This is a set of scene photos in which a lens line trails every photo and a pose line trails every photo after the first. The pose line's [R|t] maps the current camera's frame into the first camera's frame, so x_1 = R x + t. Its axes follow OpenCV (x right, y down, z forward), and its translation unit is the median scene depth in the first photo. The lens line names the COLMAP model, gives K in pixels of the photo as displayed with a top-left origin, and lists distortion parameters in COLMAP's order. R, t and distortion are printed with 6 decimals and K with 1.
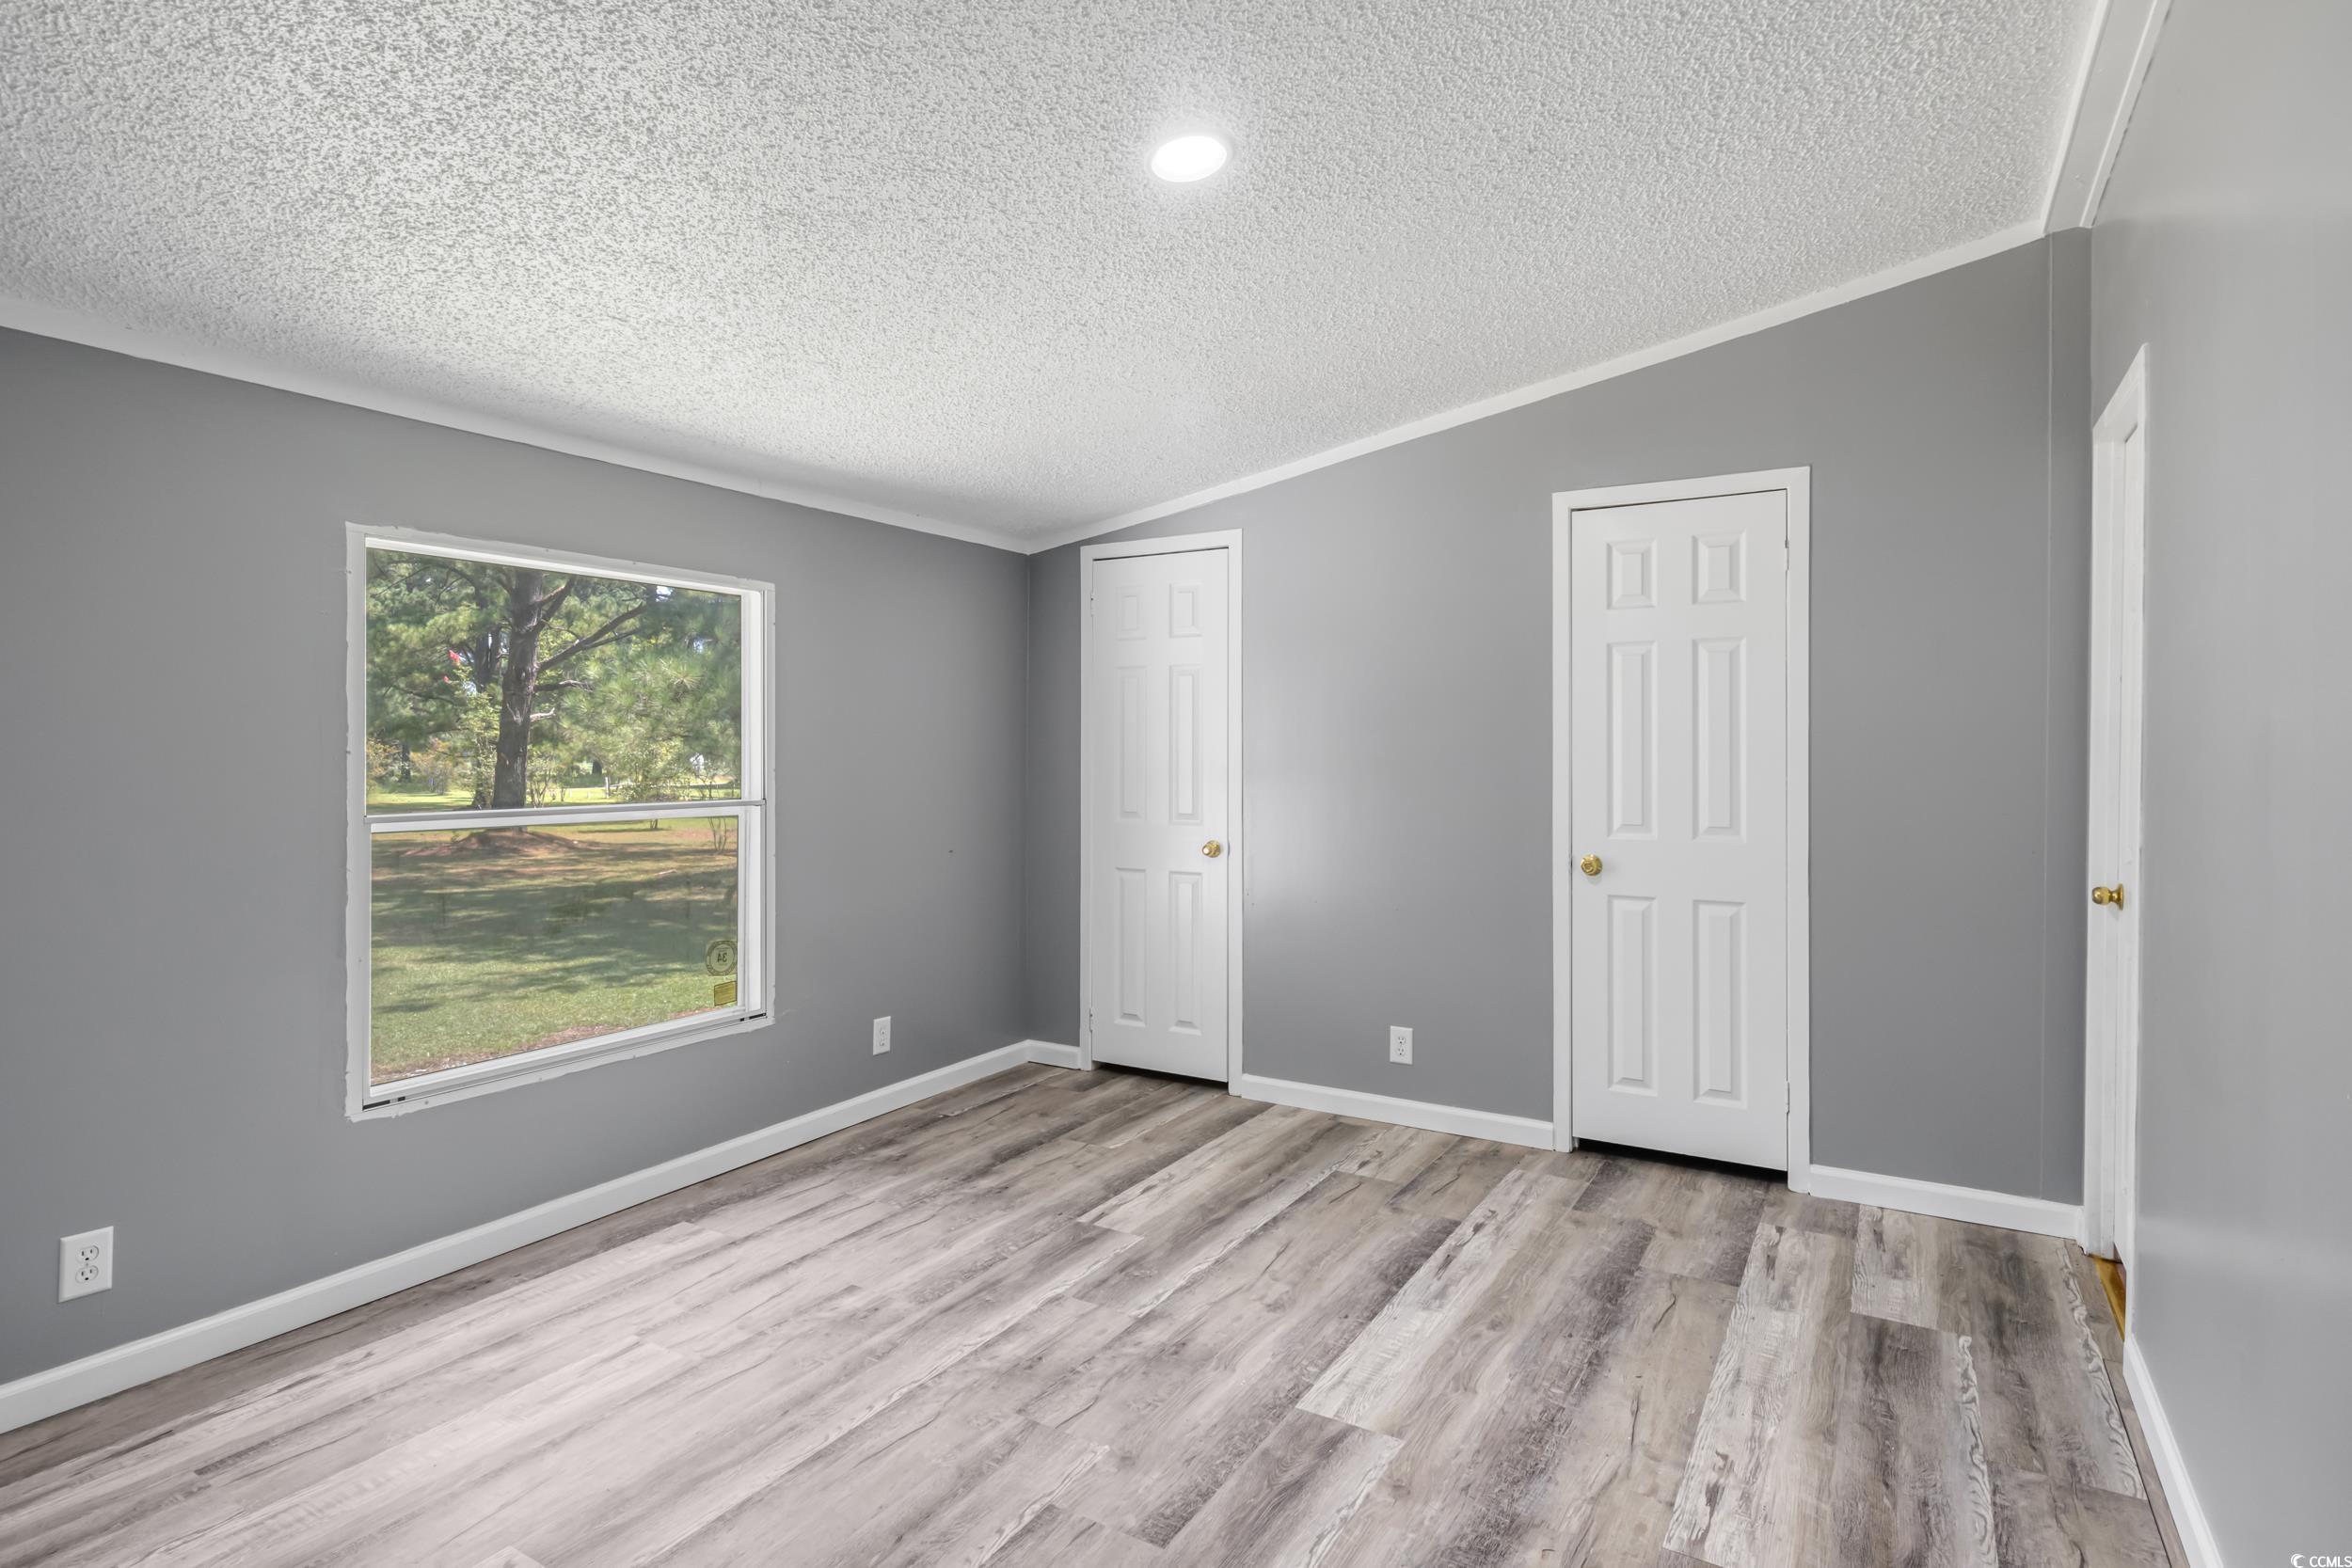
lens RADIAL K [[1202.4, 0, 1193.3], [0, 1202.4, 770.1], [0, 0, 1]] dist [0.001745, -0.002120]
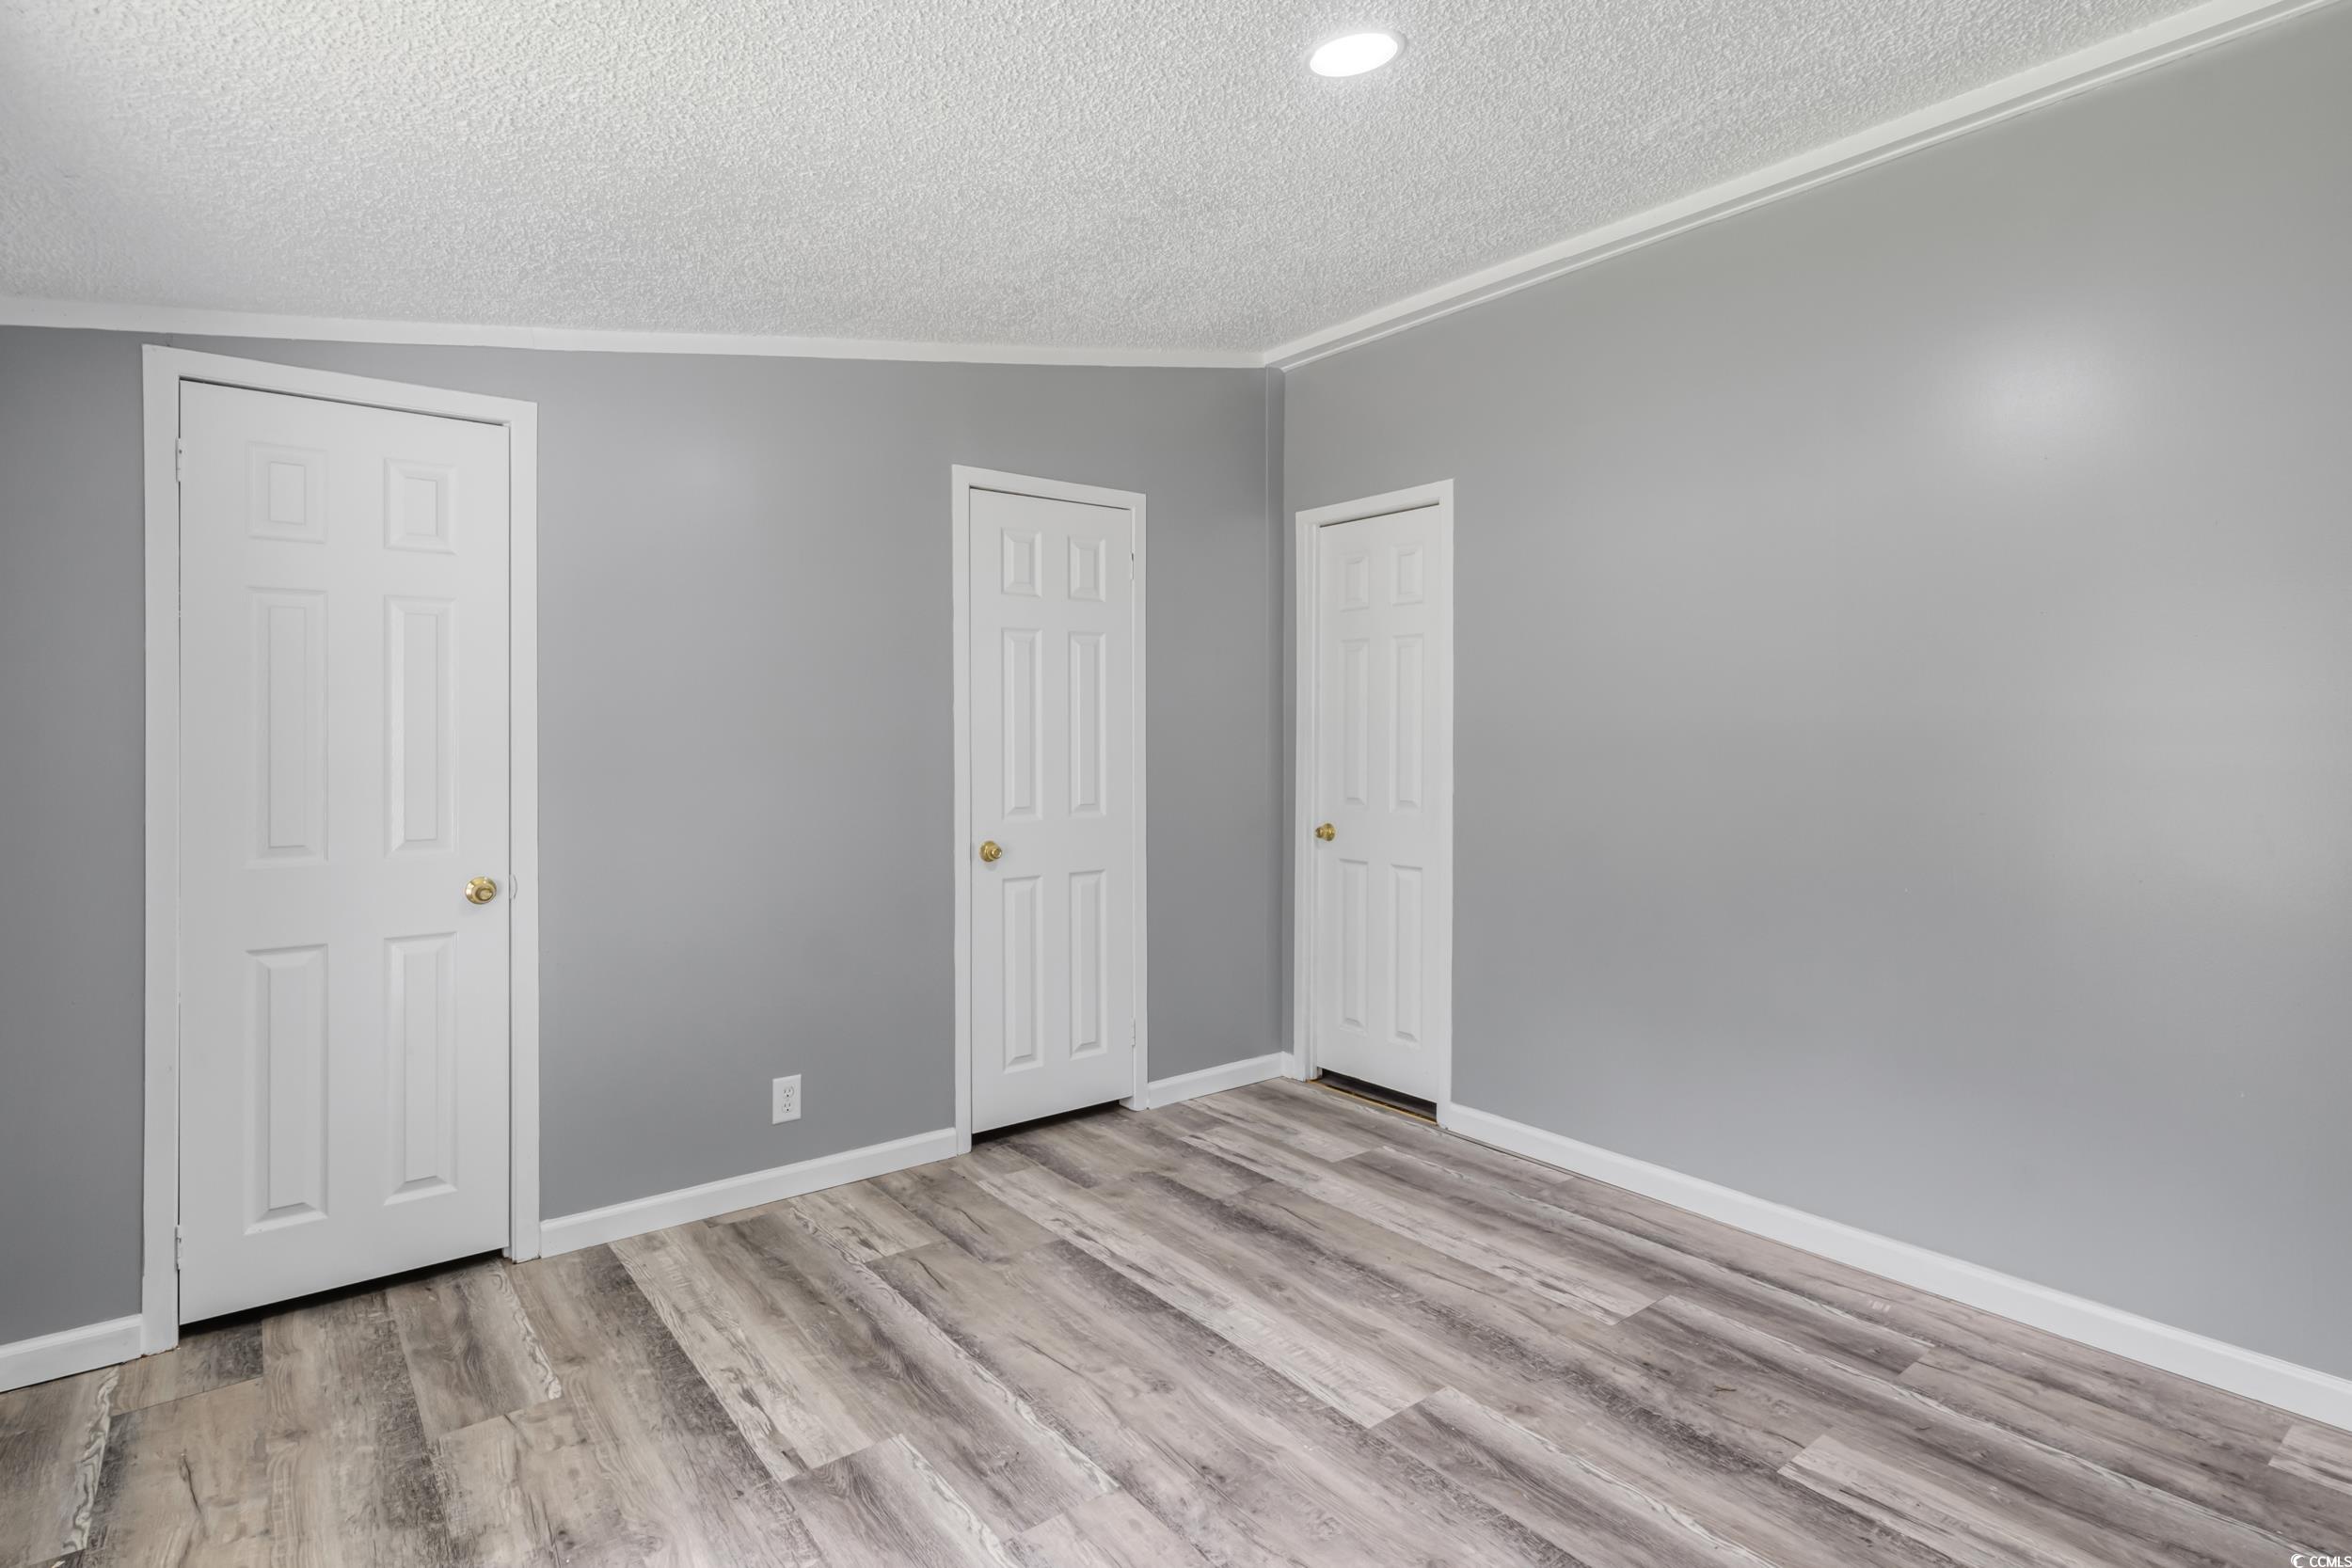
lens RADIAL K [[1202.4, 0, 1176.4], [0, 1202.4, 756.4], [0, 0, 1]] dist [0.001745, -0.002120]
pose [[0.349076, -0.019617, 0.936889, -0.645174], [0.019009, 0.999723, 0.013850, -0.011522], [-0.936902, 0.012975, 0.349352, 0.614212]]
